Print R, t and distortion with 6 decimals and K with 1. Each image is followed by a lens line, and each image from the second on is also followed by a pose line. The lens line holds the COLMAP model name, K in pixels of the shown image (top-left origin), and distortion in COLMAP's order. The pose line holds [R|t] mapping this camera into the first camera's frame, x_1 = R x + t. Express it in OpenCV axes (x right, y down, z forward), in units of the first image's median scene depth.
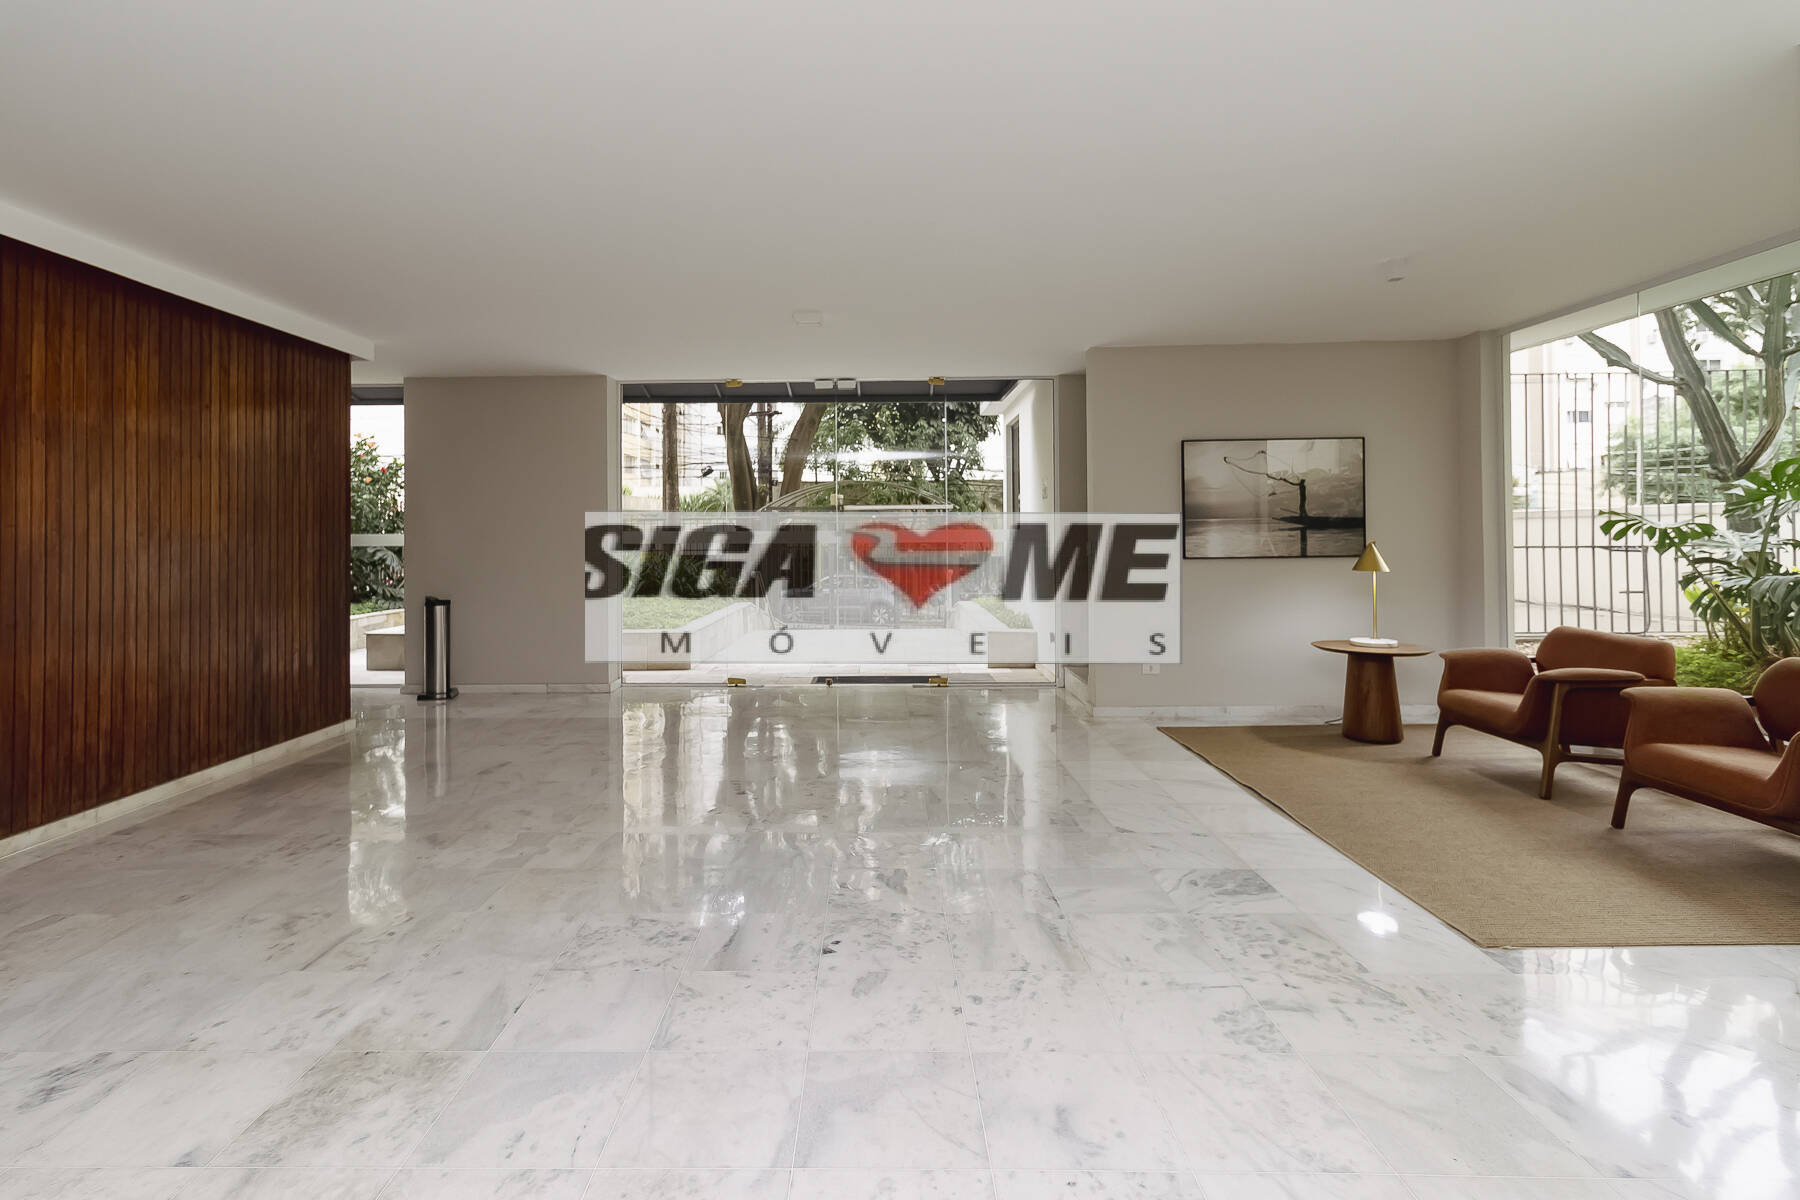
lens RADIAL K [[893.4, 0, 896.9], [0, 893.4, 524.4], [0, 0, 1]] dist [0.002187, 0.000092]
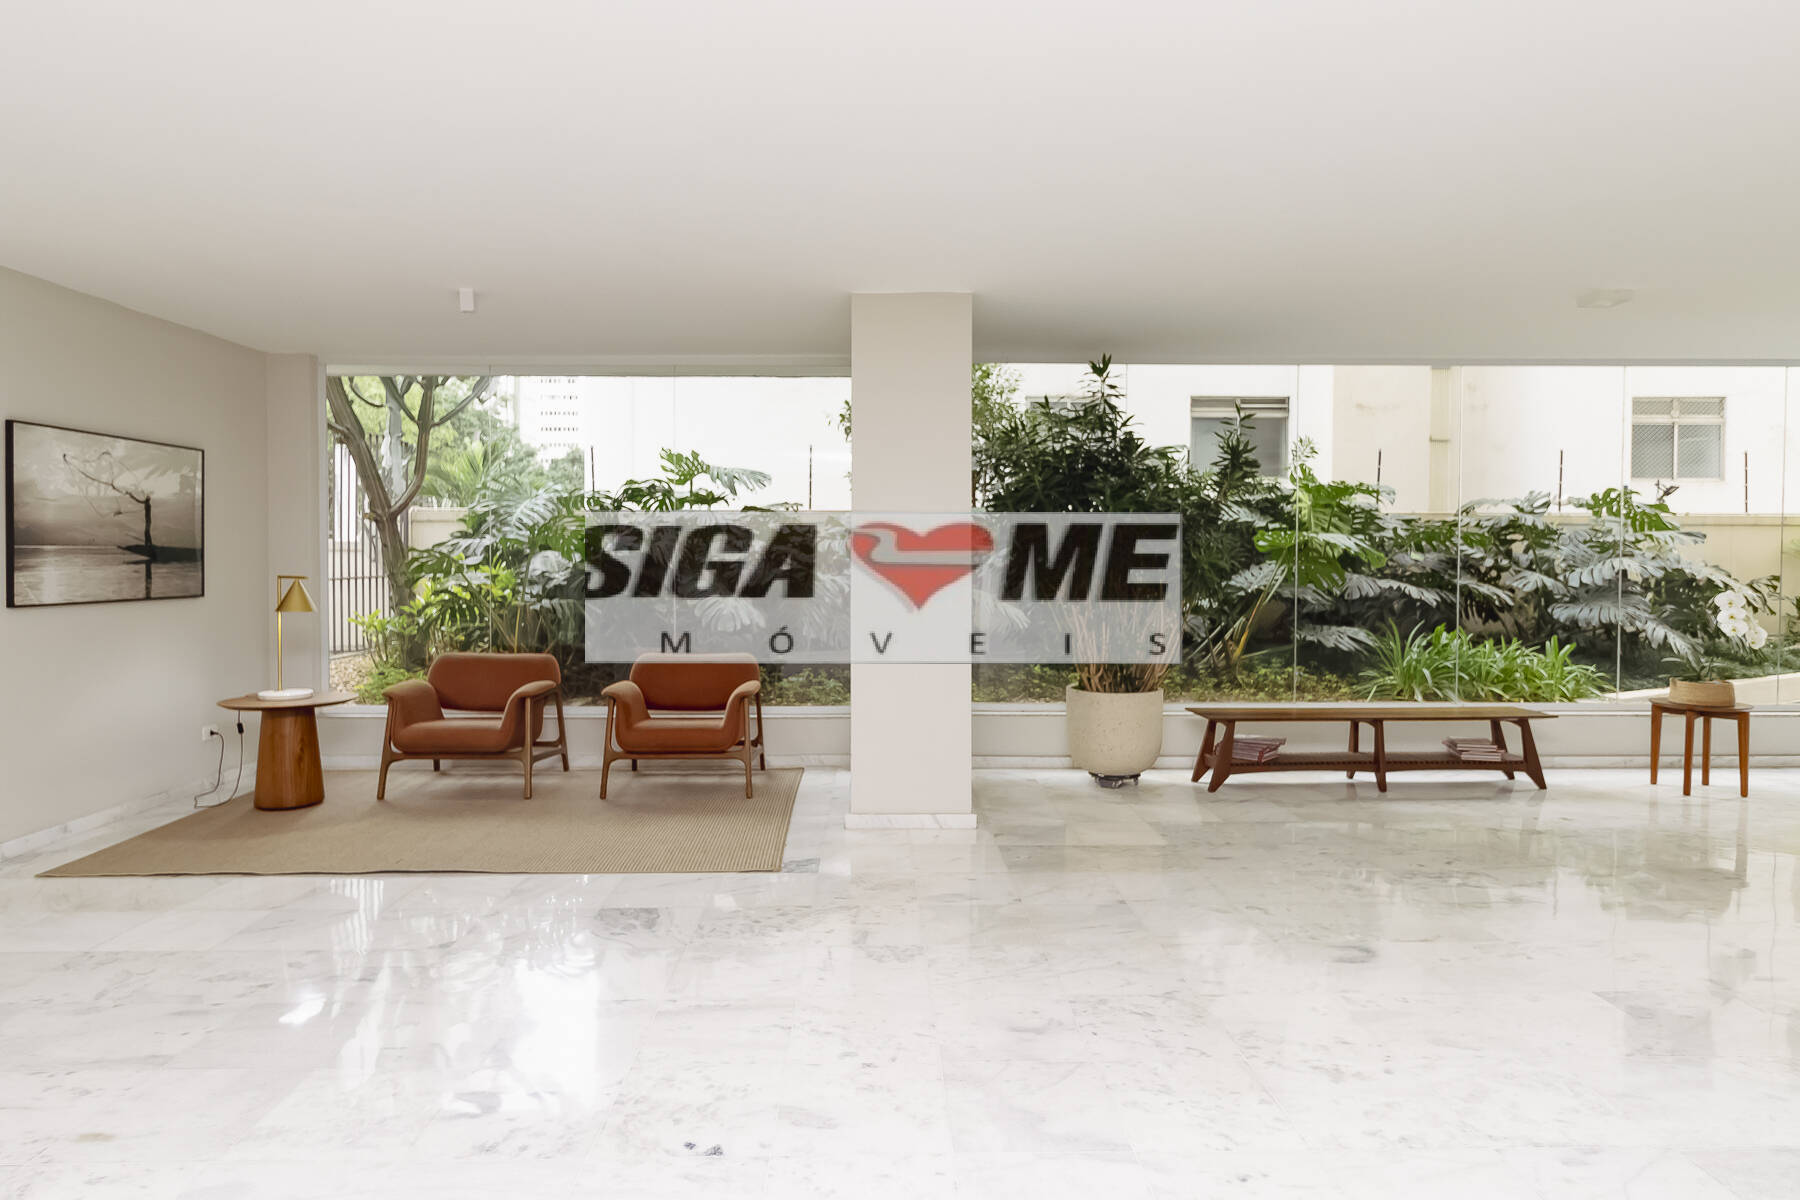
lens RADIAL K [[976.6, 0, 895.4], [0, 976.6, 574.1], [0, 0, 1]] dist [-0.001144, -0.000371]
pose [[-0.017483, -0.003651, 0.999841, -0.724010], [-0.011583, 0.999927, 0.003448, 0.009568], [-0.999780, -0.011521, -0.017524, 0.737673]]
